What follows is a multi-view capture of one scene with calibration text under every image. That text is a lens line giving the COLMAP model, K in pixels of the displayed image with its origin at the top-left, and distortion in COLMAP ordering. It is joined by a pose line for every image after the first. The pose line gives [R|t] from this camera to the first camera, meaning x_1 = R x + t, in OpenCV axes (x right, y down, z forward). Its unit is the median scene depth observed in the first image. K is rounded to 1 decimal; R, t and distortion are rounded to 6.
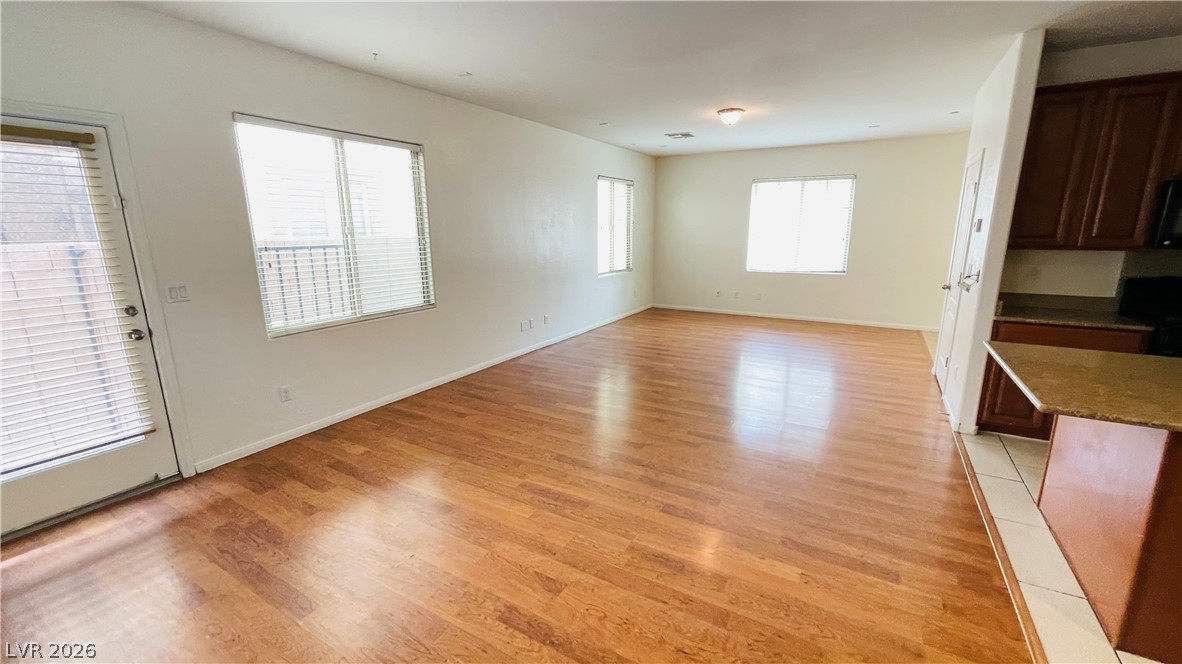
lens RADIAL K [[480.5, 0, 589.8], [0, 480.5, 334.1], [0, 0, 1]] dist [-0.001266, 0.000057]
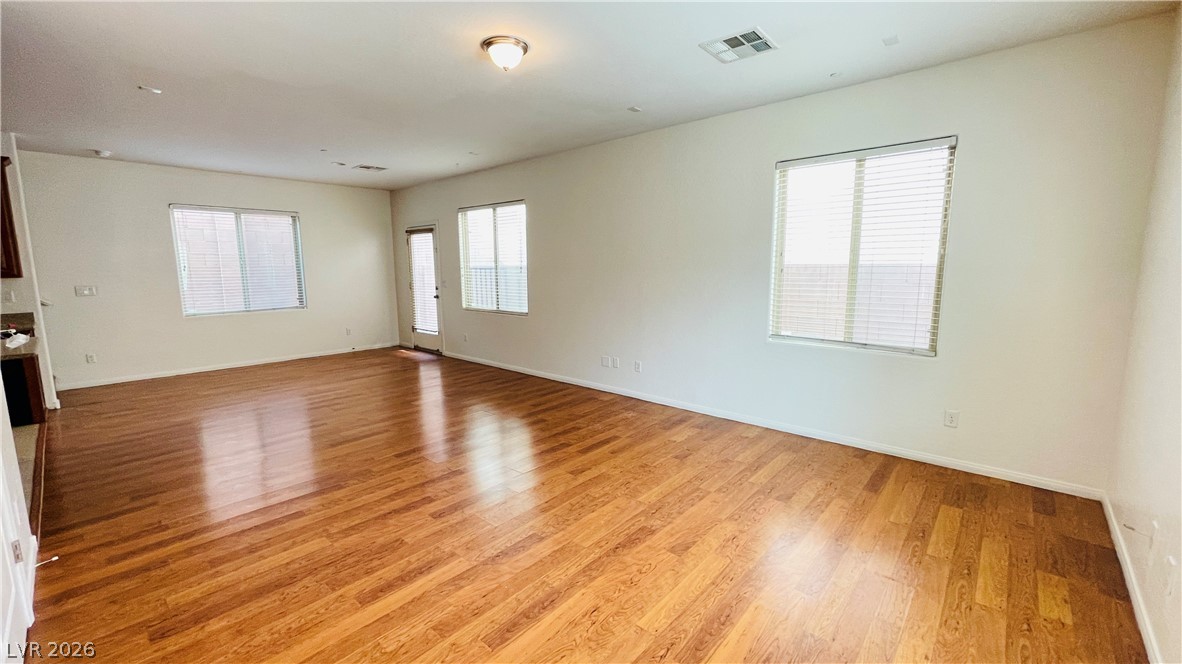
lens RADIAL K [[470.0, 0, 588.7], [0, 470.0, 332.9], [0, 0, 1]] dist [-0.003220, -0.000230]
pose [[-0.191918, 0.150092, -0.969866, 1.093016], [-0.206671, 0.959894, 0.189445, -0.346139], [0.959403, 0.236802, -0.153202, 1.612885]]
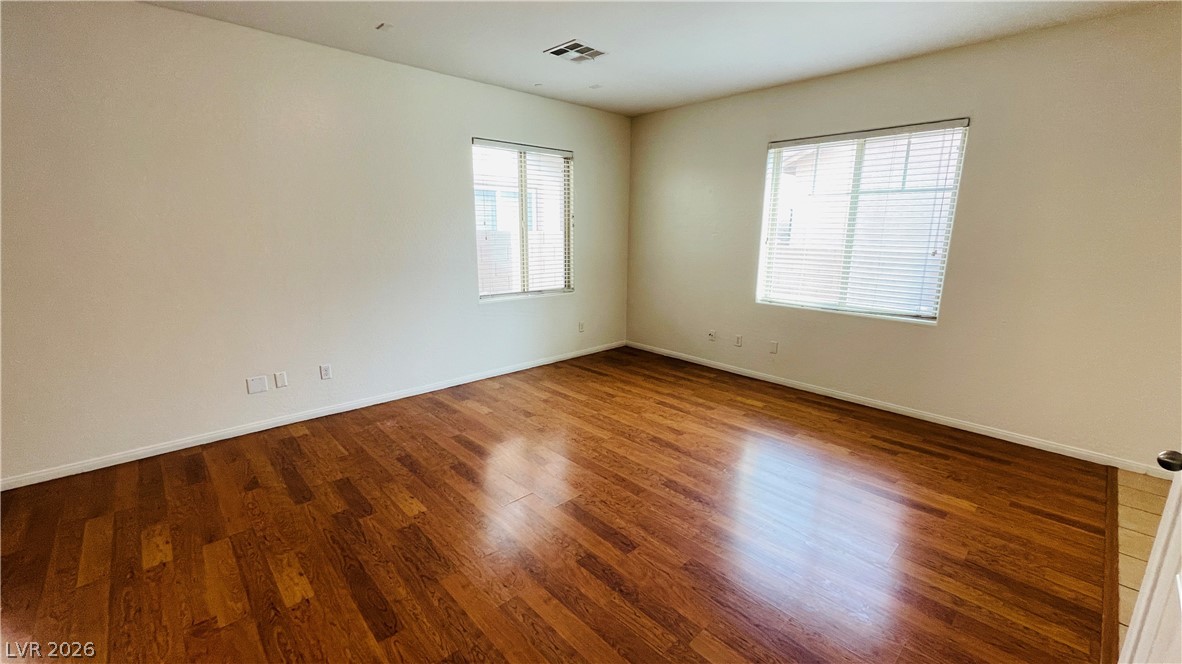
lens RADIAL K [[475.3, 0, 591.5], [0, 475.3, 335.1], [0, 0, 1]] dist [0.000731, 0.000219]
pose [[0.959187, 0.074883, -0.272677, 0.607715], [-0.075419, 0.997115, 0.008529, -0.167649], [0.272529, 0.012384, 0.962068, 0.808583]]
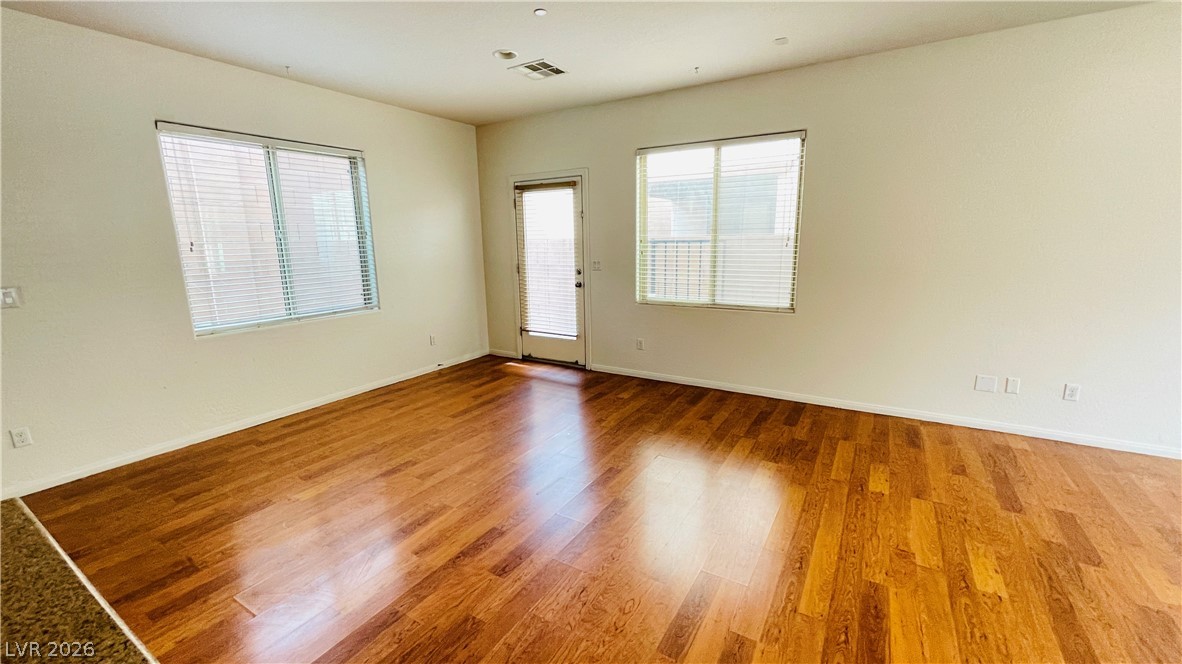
lens RADIAL K [[475.3, 0, 591.5], [0, 475.3, 335.1], [0, 0, 1]] dist [0.000731, 0.000219]
pose [[-0.017096, 0.209083, -0.977748, 0.644242], [-0.202832, 0.956833, 0.208157, -0.144499], [0.979064, 0.201877, 0.026051, 0.724281]]
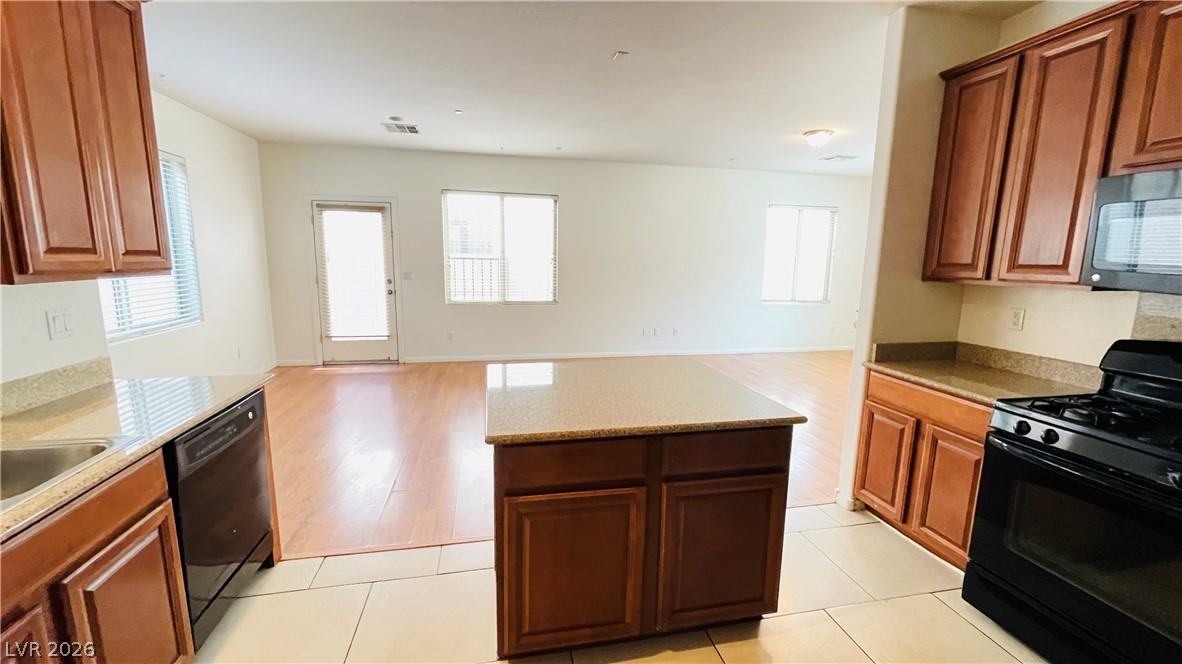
lens RADIAL K [[478.5, 0, 591.0], [0, 478.5, 332.0], [0, 0, 1]] dist [0.000674, 0.000157]
pose [[0.674539, 0.134718, -0.725843, 0.943456], [-0.183518, 0.982944, 0.011891, -0.009953], [0.715065, 0.125184, 0.687757, 0.104692]]
